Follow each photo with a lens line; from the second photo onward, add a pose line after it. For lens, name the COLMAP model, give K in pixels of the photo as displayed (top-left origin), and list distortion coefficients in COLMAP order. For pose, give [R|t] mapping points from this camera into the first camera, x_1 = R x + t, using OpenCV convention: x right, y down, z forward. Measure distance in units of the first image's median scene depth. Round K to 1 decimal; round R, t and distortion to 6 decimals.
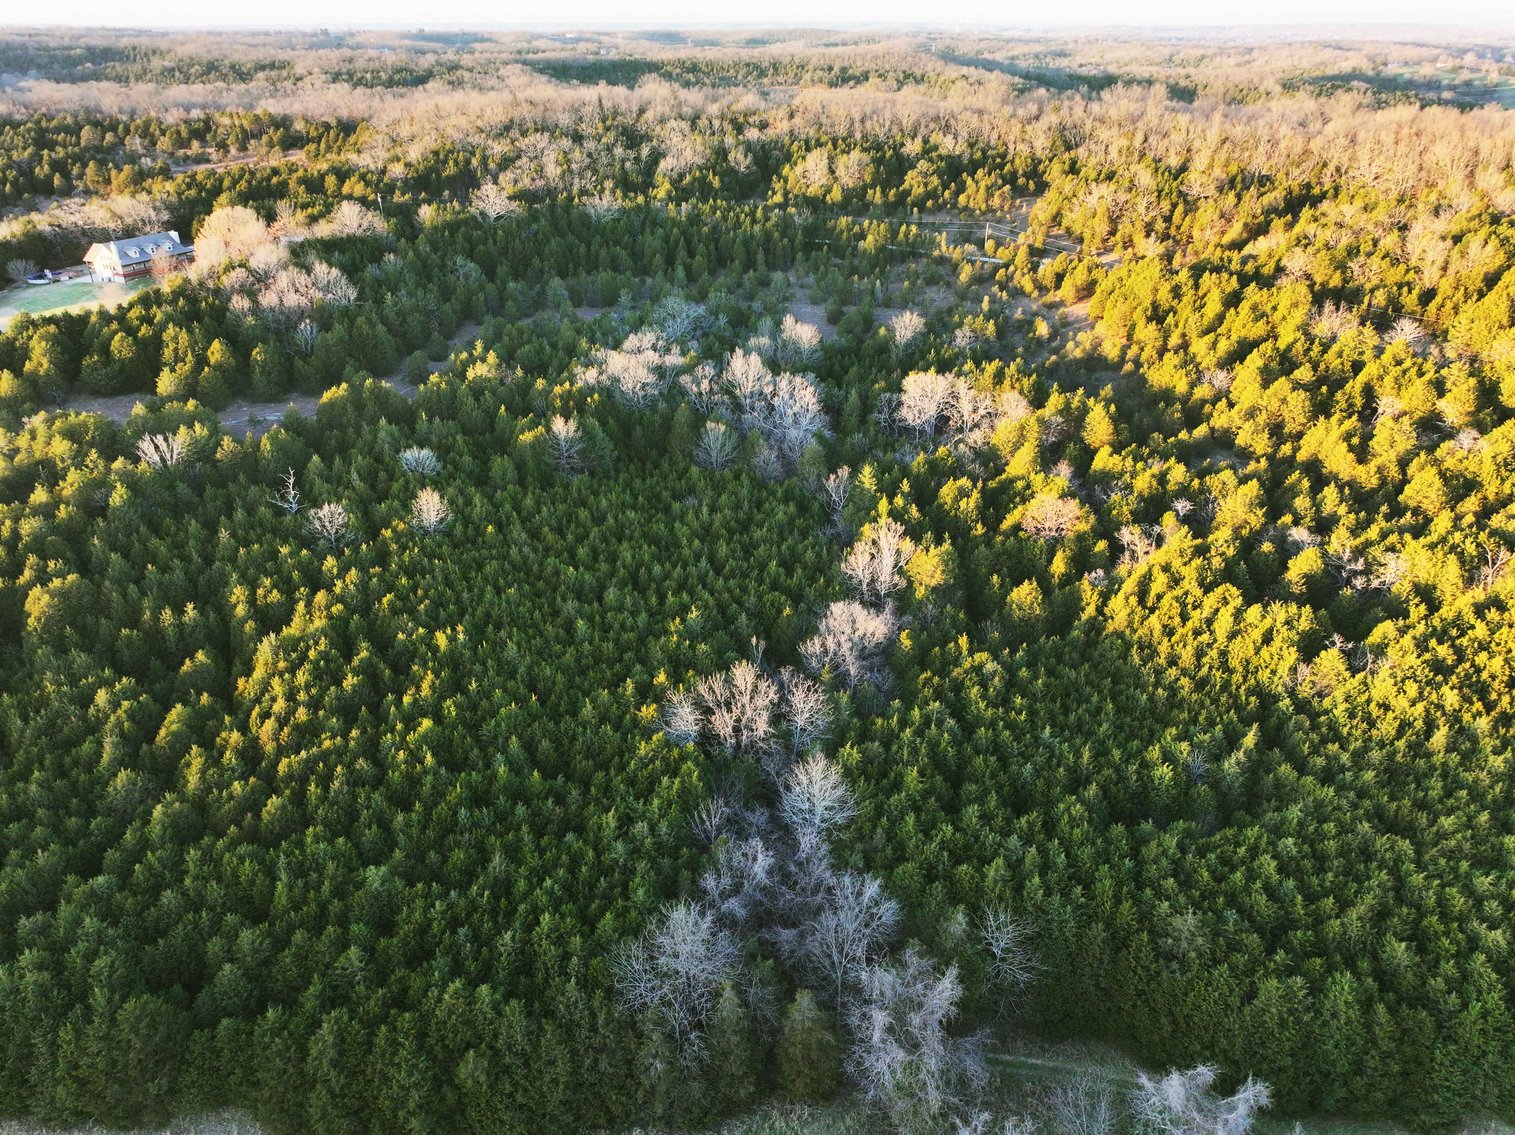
lens RADIAL K [[1054.9, 0, 756.2], [0, 1054.9, 566.5], [0, 0, 1]] dist [-0.007907, 0.016514]
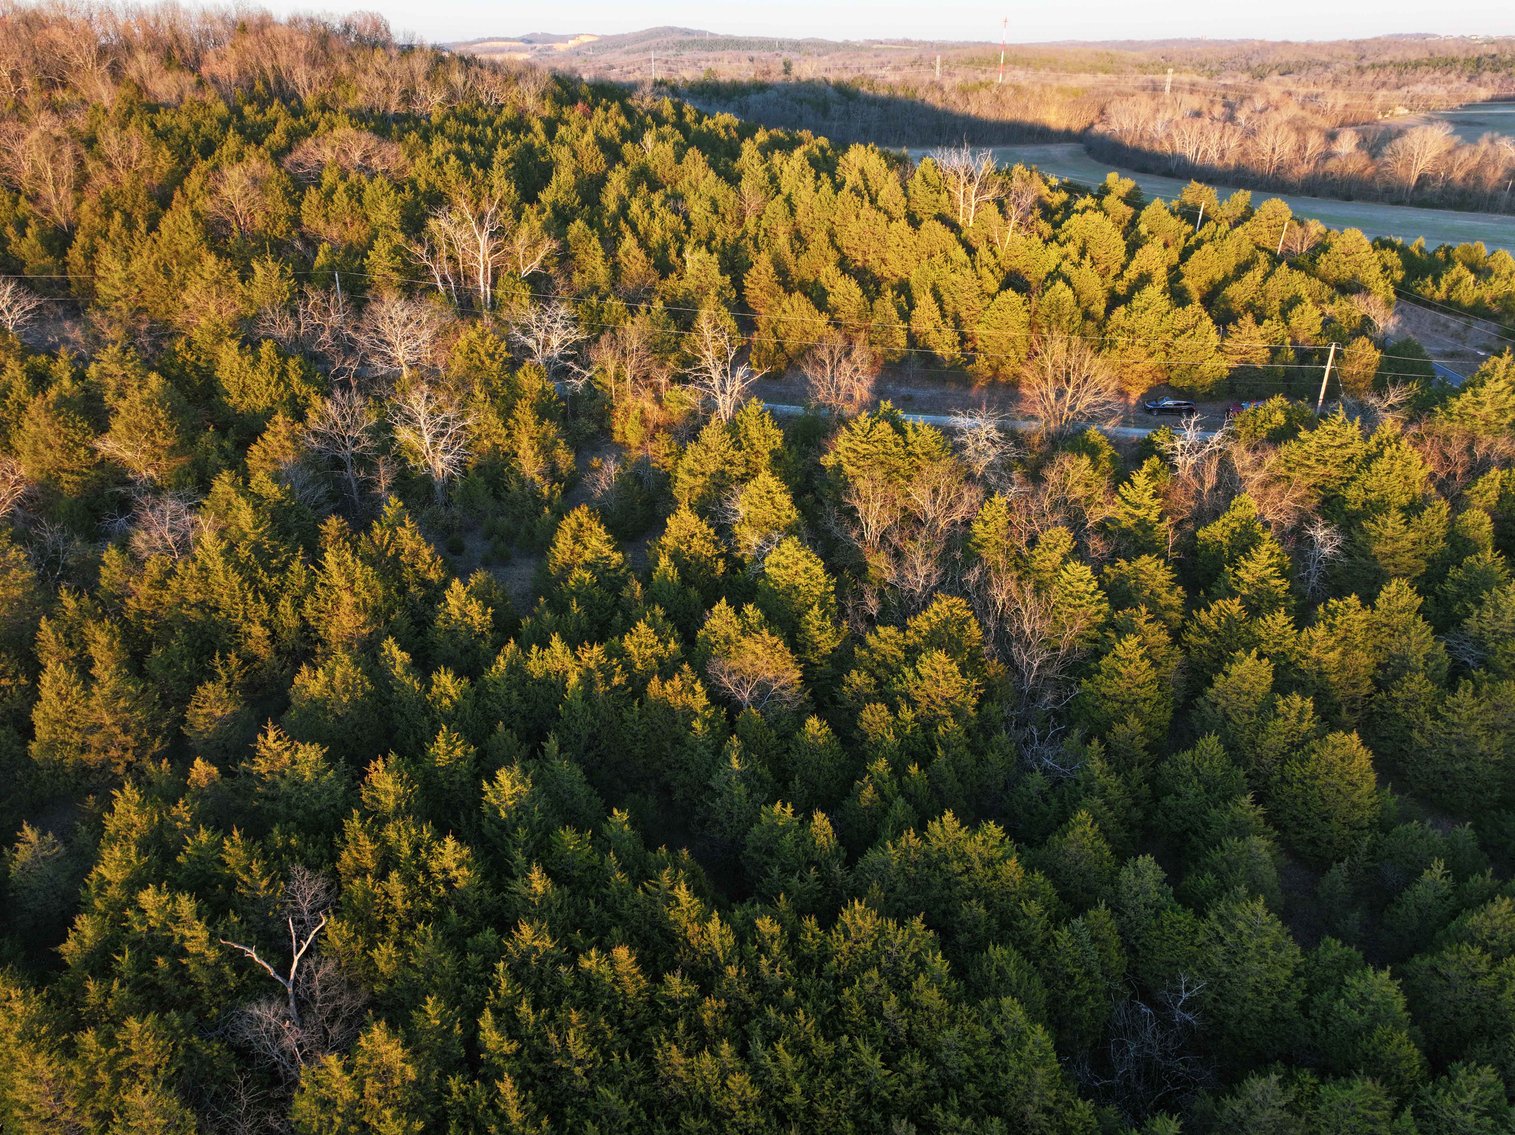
lens RADIAL K [[1054.9, 0, 757.1], [0, 1054.9, 568.2], [0, 0, 1]] dist [-0.007907, 0.016514]
pose [[0.545568, -0.382400, 0.745738, 0.443181], [0.381923, 0.905505, 0.184918, -0.084146], [-0.745983, 0.183929, 0.640062, 0.517385]]
